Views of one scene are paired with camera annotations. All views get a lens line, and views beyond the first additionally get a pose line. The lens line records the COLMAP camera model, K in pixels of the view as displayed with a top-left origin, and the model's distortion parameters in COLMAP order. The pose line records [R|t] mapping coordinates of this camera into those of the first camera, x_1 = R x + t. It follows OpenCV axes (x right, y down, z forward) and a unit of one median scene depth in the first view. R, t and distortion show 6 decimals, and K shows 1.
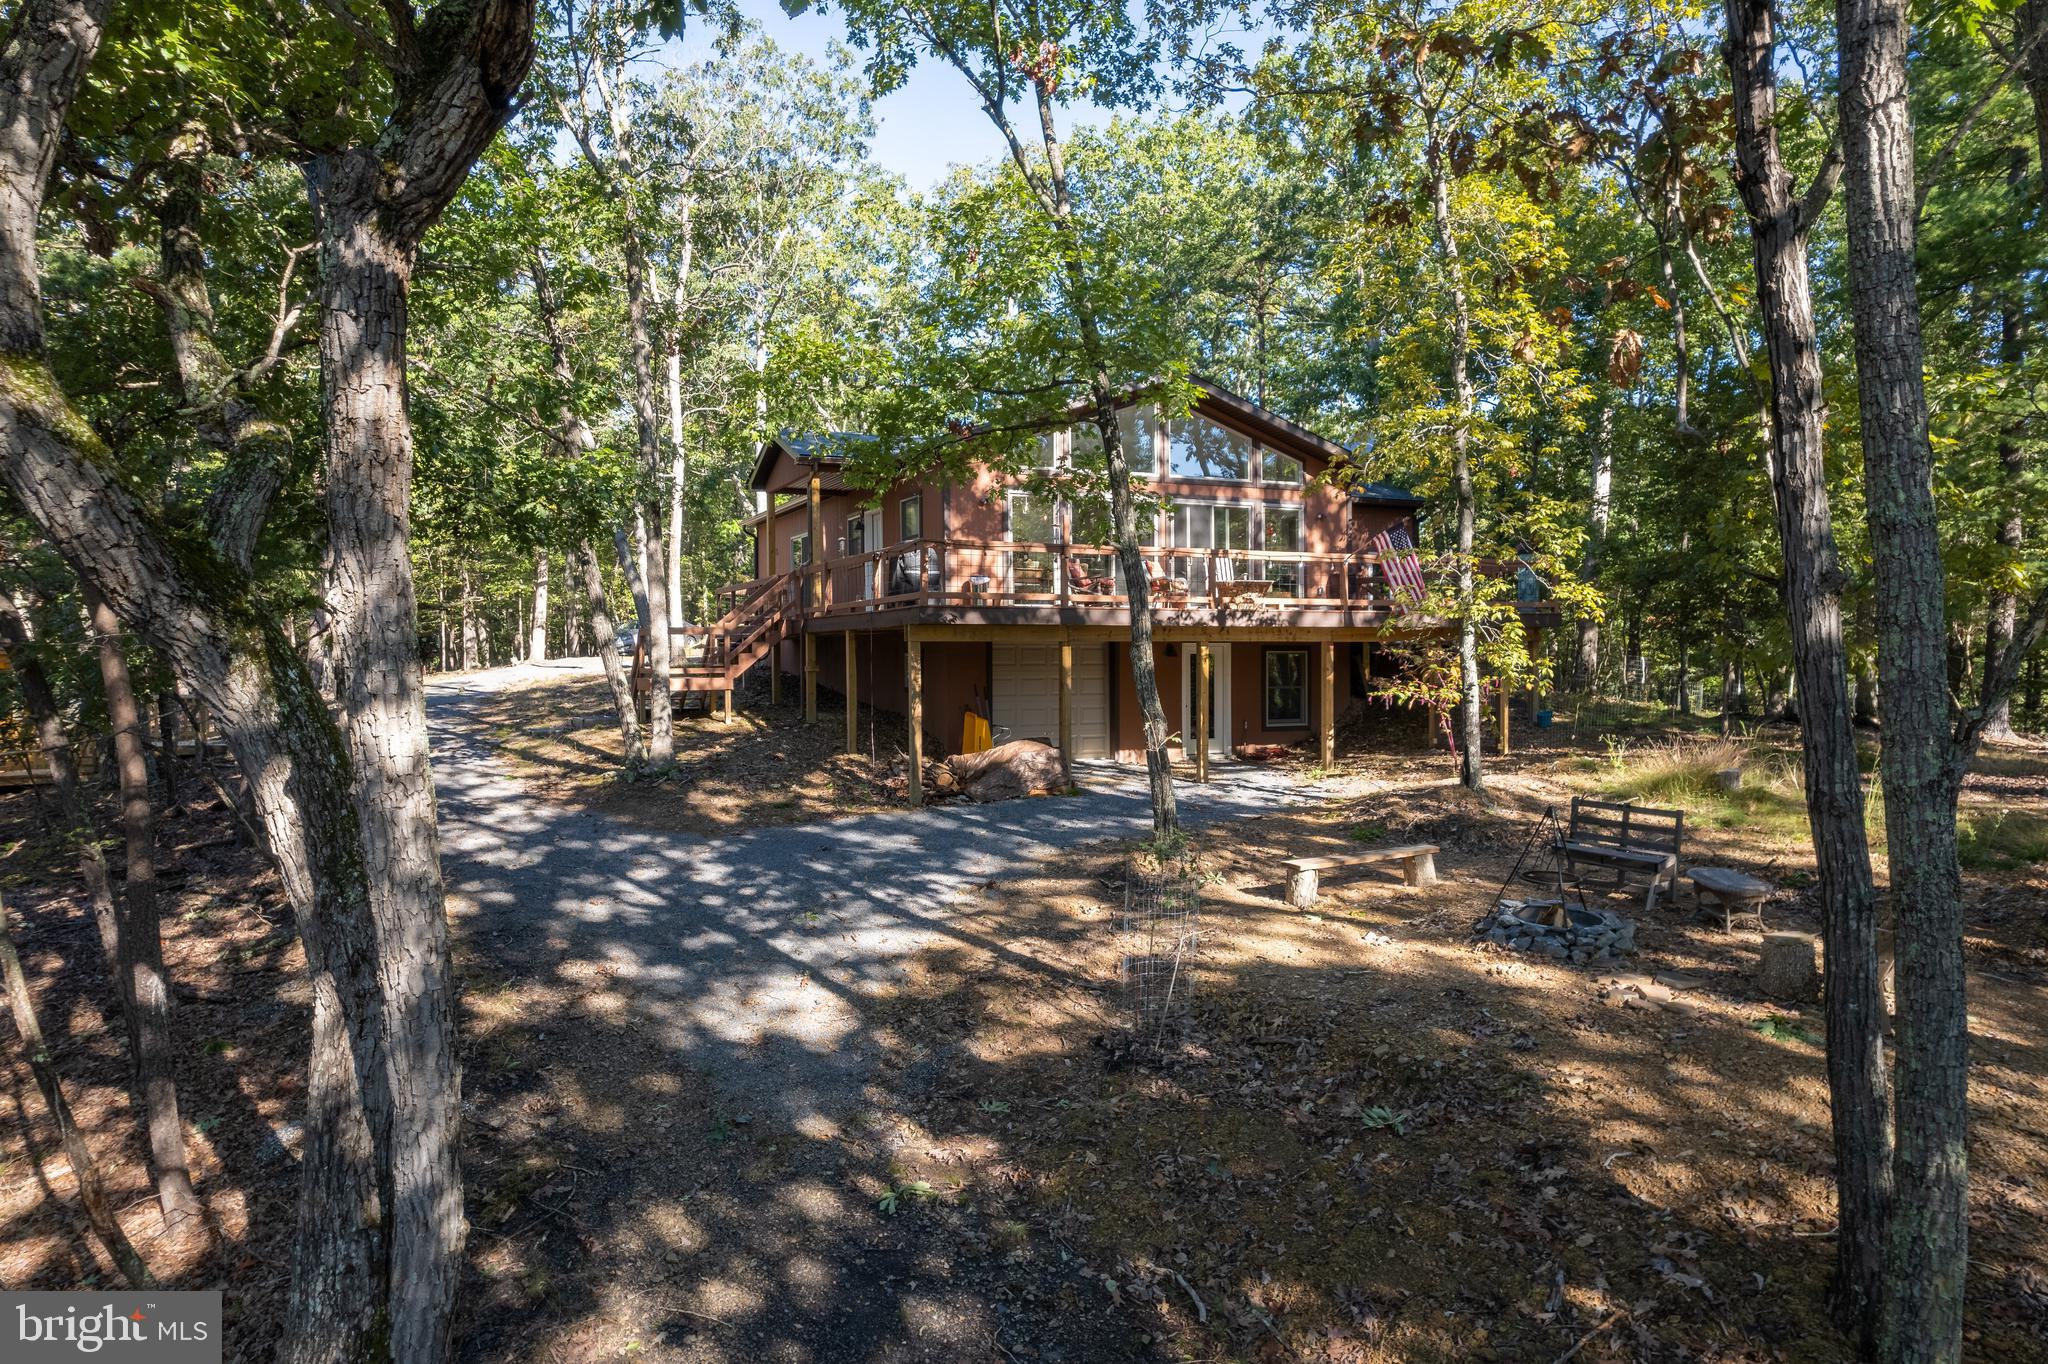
lens RADIAL K [[1317.5, 0, 1034.6], [0, 1317.5, 690.1], [0, 0, 1]] dist [-0.082354, 0.083934]
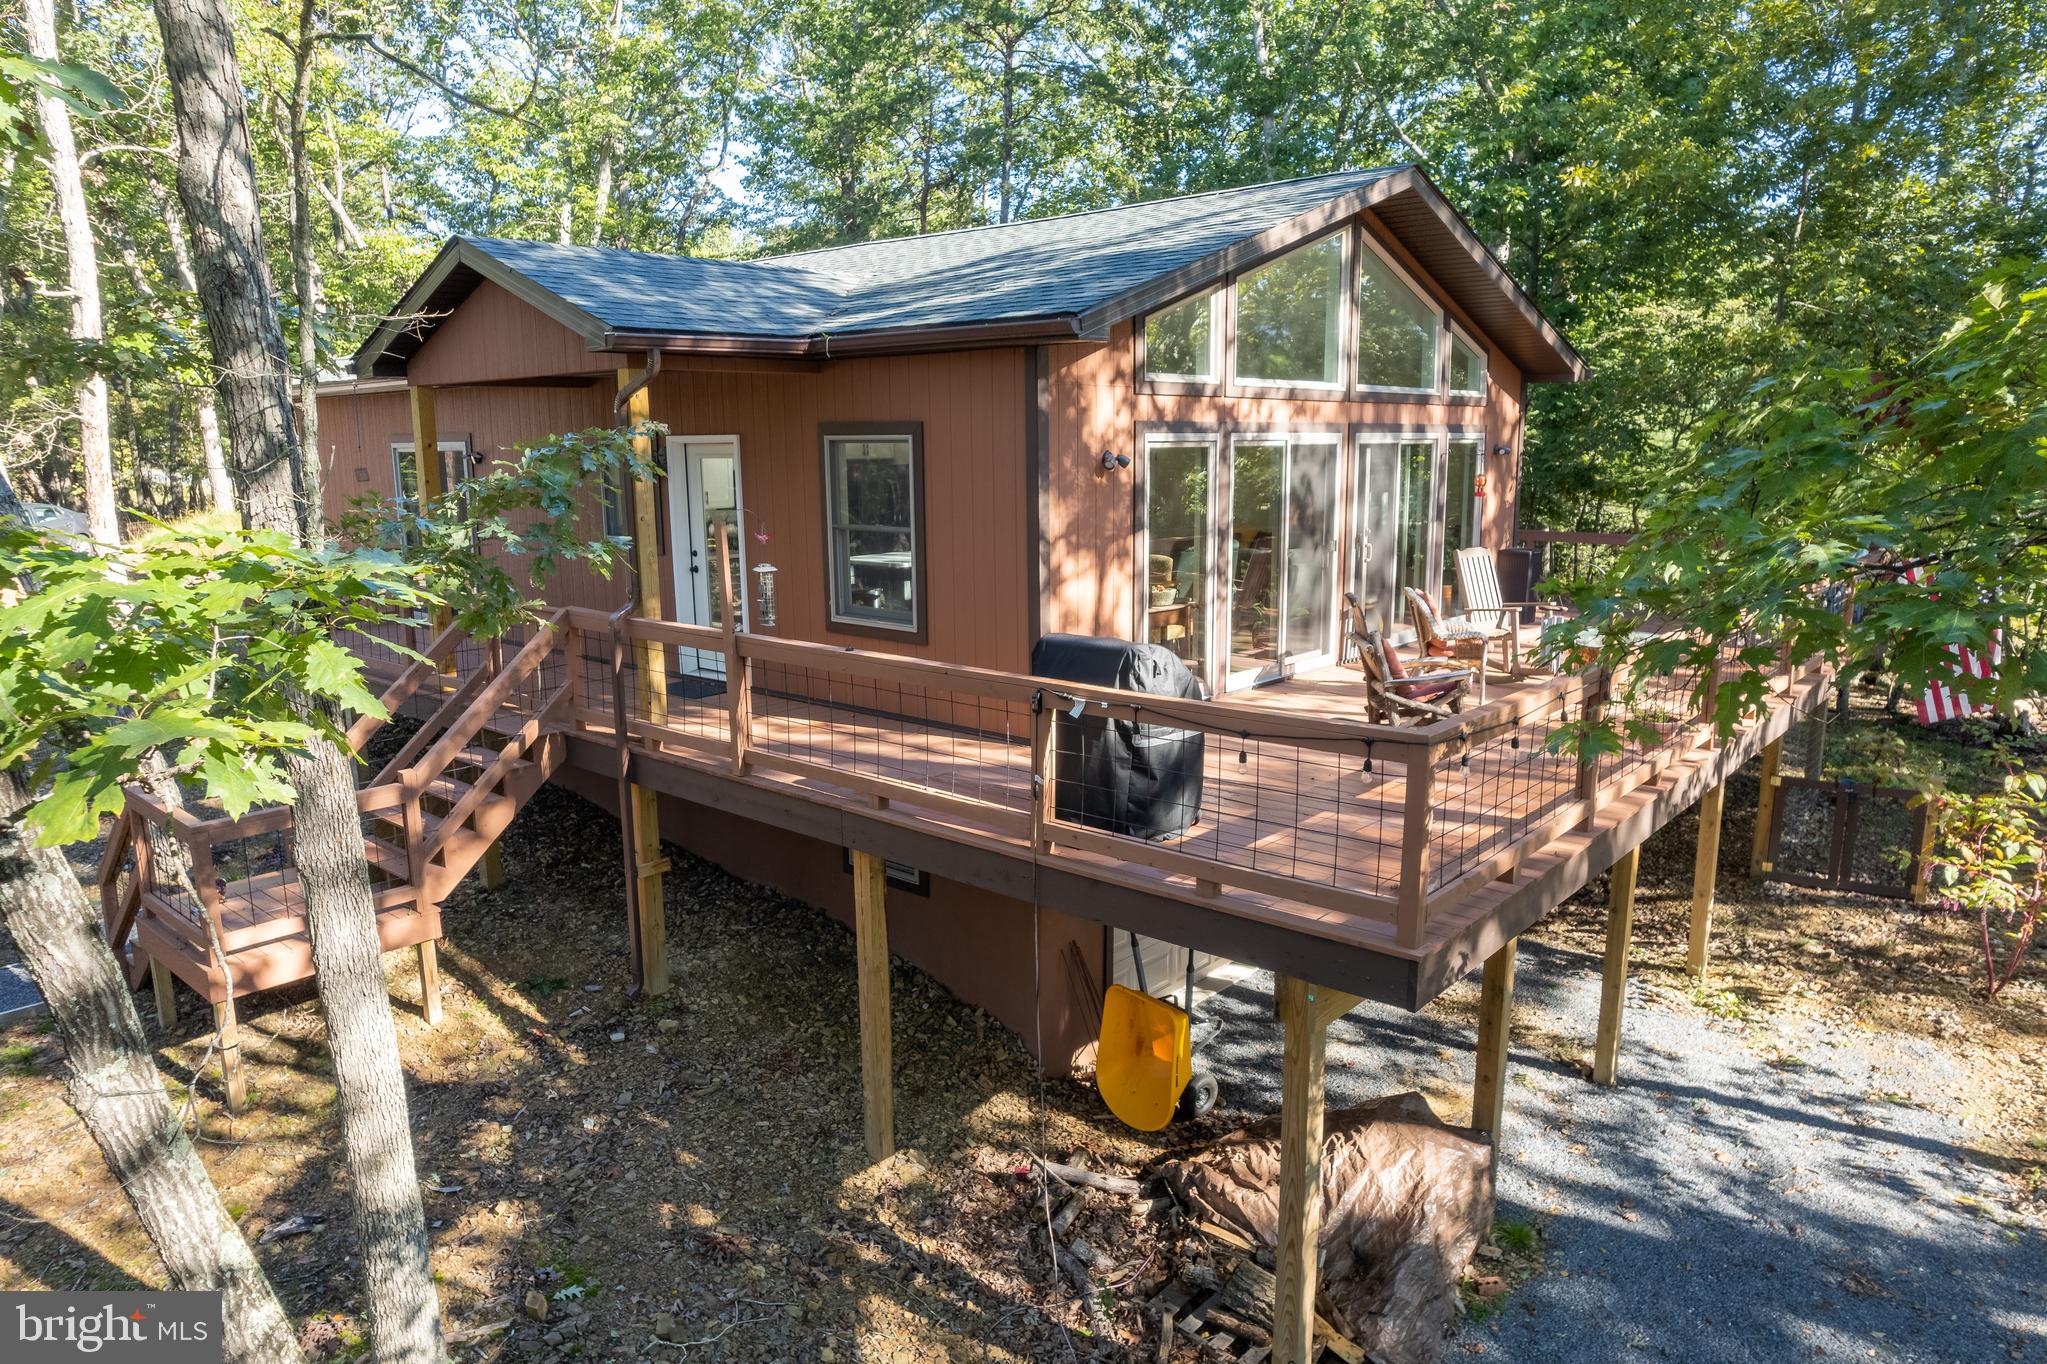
lens RADIAL K [[1316.8, 0, 1034.0], [0, 1316.8, 690.1], [0, 0, 1]] dist [-0.082354, 0.083934]
pose [[0.915874, -0.075440, 0.394313, -0.220390], [0.010878, 0.986489, 0.163468, -0.136634], [-0.401318, -0.145427, 0.904320, 0.606527]]
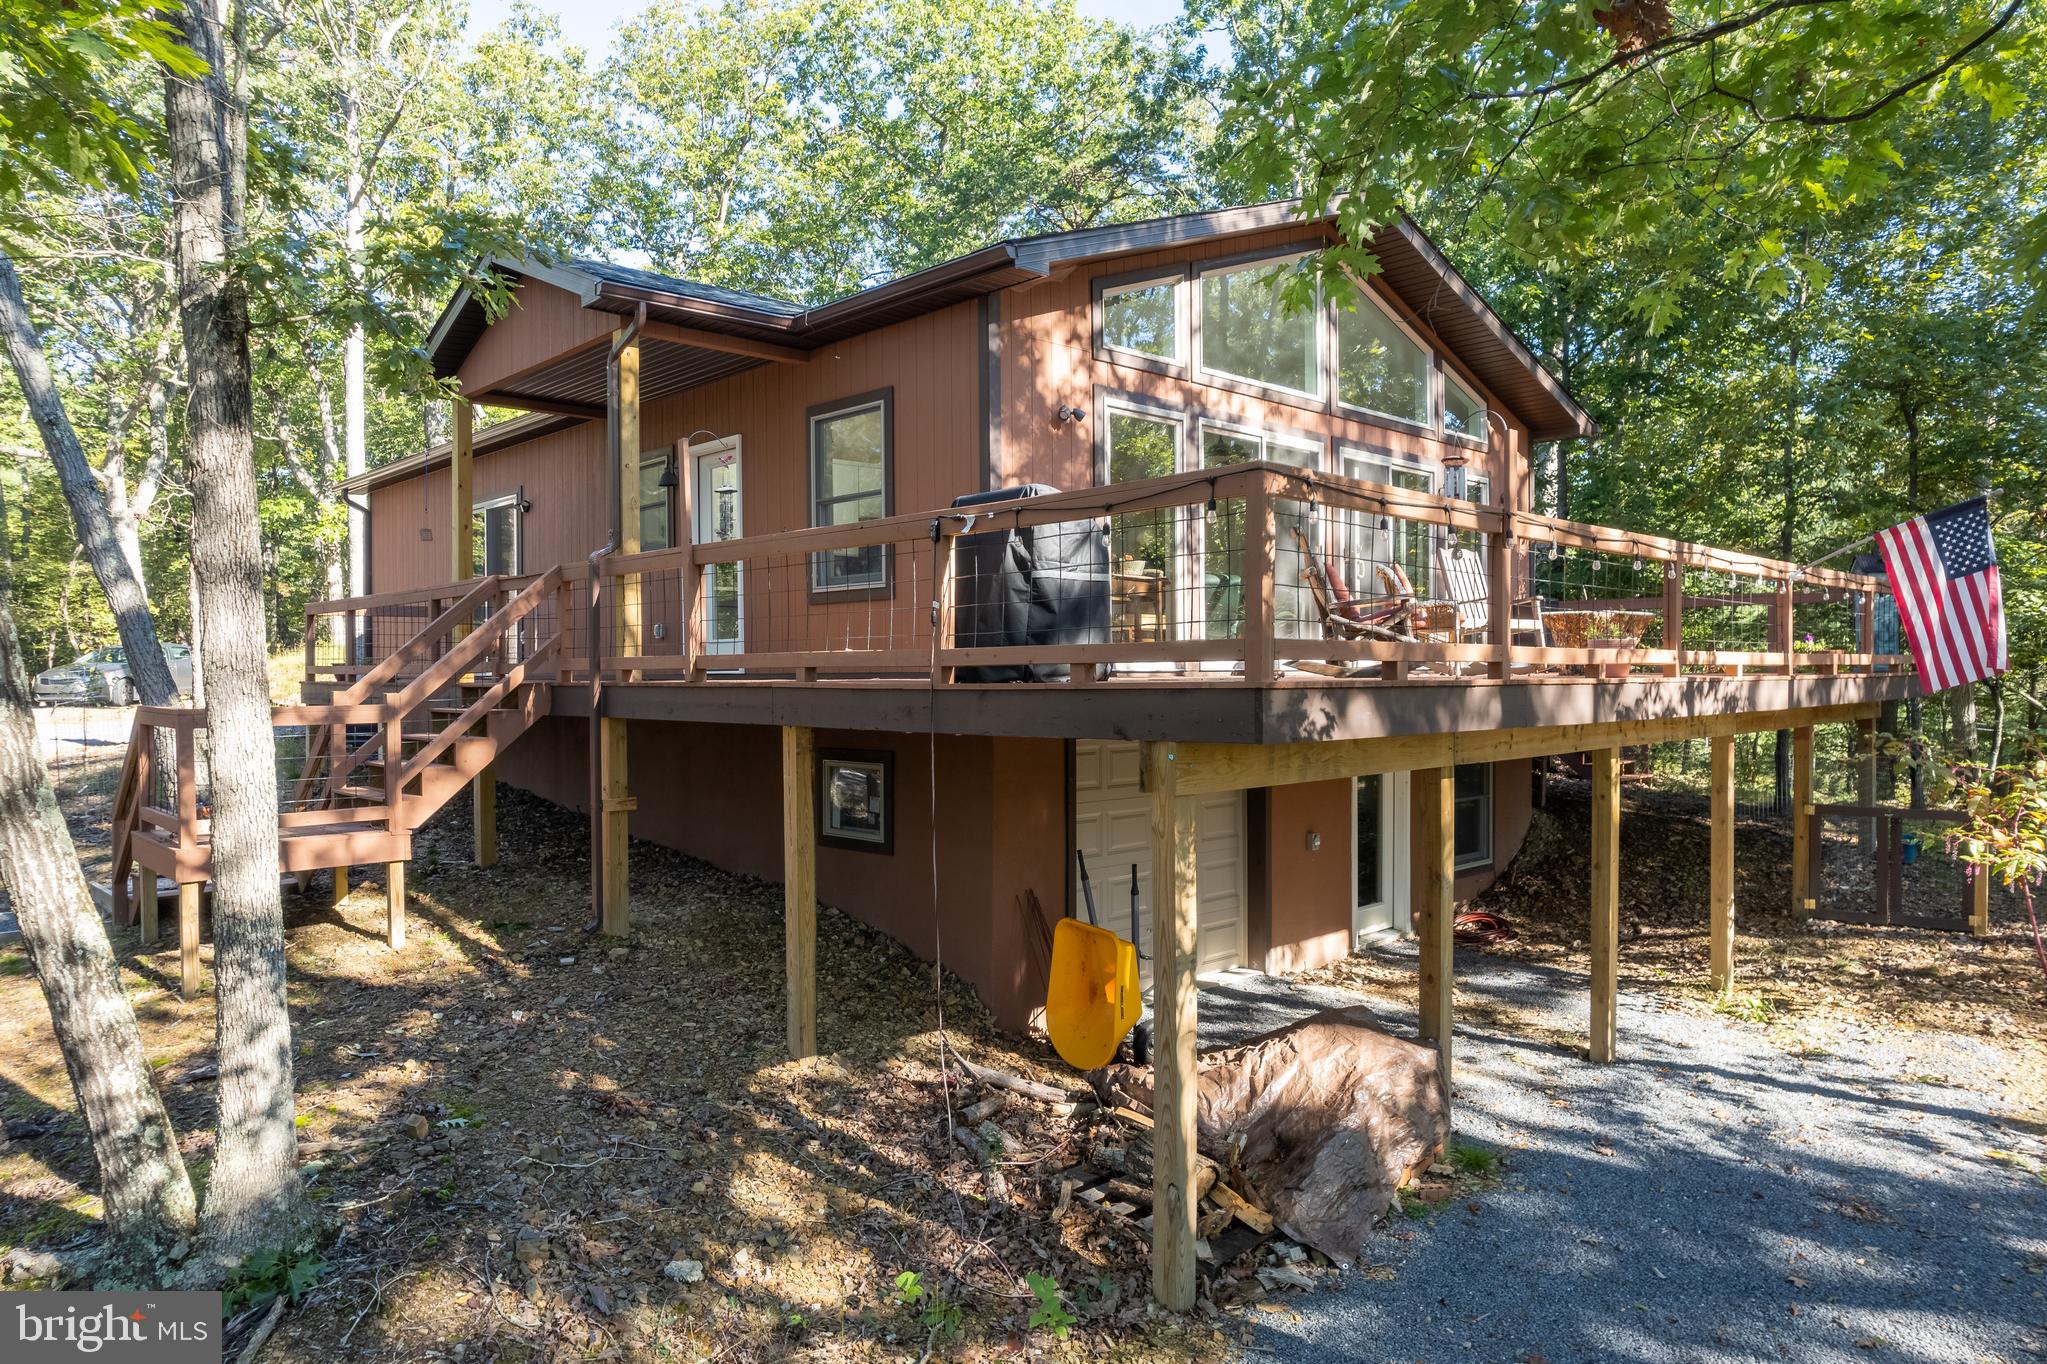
lens RADIAL K [[1316.8, 0, 1034.0], [0, 1316.8, 690.1], [0, 0, 1]] dist [-0.082354, 0.083934]
pose [[0.946248, -0.003371, 0.323425, -0.181822], [0.008235, 0.999873, -0.013672, -0.045966], [-0.323338, 0.015601, 0.946155, 0.576867]]
